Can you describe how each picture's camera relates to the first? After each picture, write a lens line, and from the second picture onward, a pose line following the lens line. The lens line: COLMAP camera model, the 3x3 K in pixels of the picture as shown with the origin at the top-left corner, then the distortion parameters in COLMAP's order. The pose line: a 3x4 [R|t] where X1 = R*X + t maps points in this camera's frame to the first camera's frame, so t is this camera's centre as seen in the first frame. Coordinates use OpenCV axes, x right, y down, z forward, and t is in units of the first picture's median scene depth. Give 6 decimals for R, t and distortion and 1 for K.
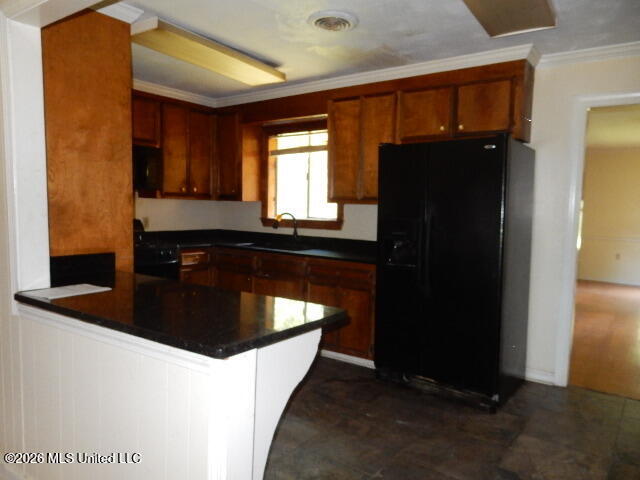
lens RADIAL K [[474.1, 0, 318.9], [0, 474.1, 242.1], [0, 0, 1]] dist [-0.004975, 0.002124]
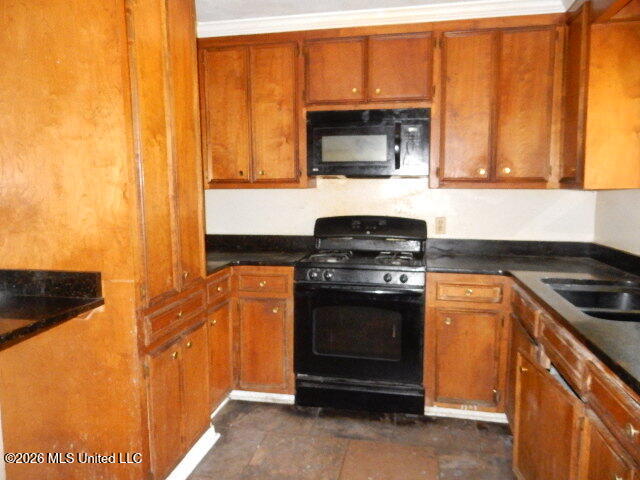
lens RADIAL K [[474.1, 0, 320.6], [0, 474.1, 239.9], [0, 0, 1]] dist [-0.004975, 0.002124]
pose [[0.386217, 0.071305, -0.919648, 0.186734], [-0.060576, 0.996816, 0.051849, -0.044653], [0.920417, 0.035684, 0.389306, 0.585102]]
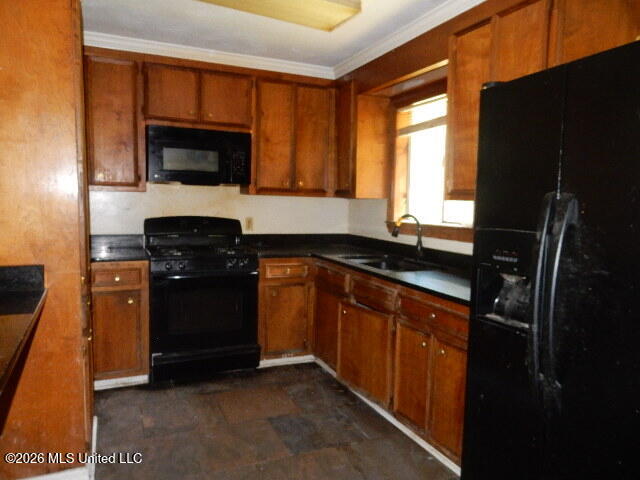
lens RADIAL K [[474.1, 0, 319.7], [0, 474.1, 238.1], [0, 0, 1]] dist [-0.004975, 0.002124]
pose [[0.848062, 0.041291, -0.528287, 0.195125], [-0.045351, 0.998957, 0.005276, -0.025039], [0.527954, 0.019483, 0.849050, 0.342501]]
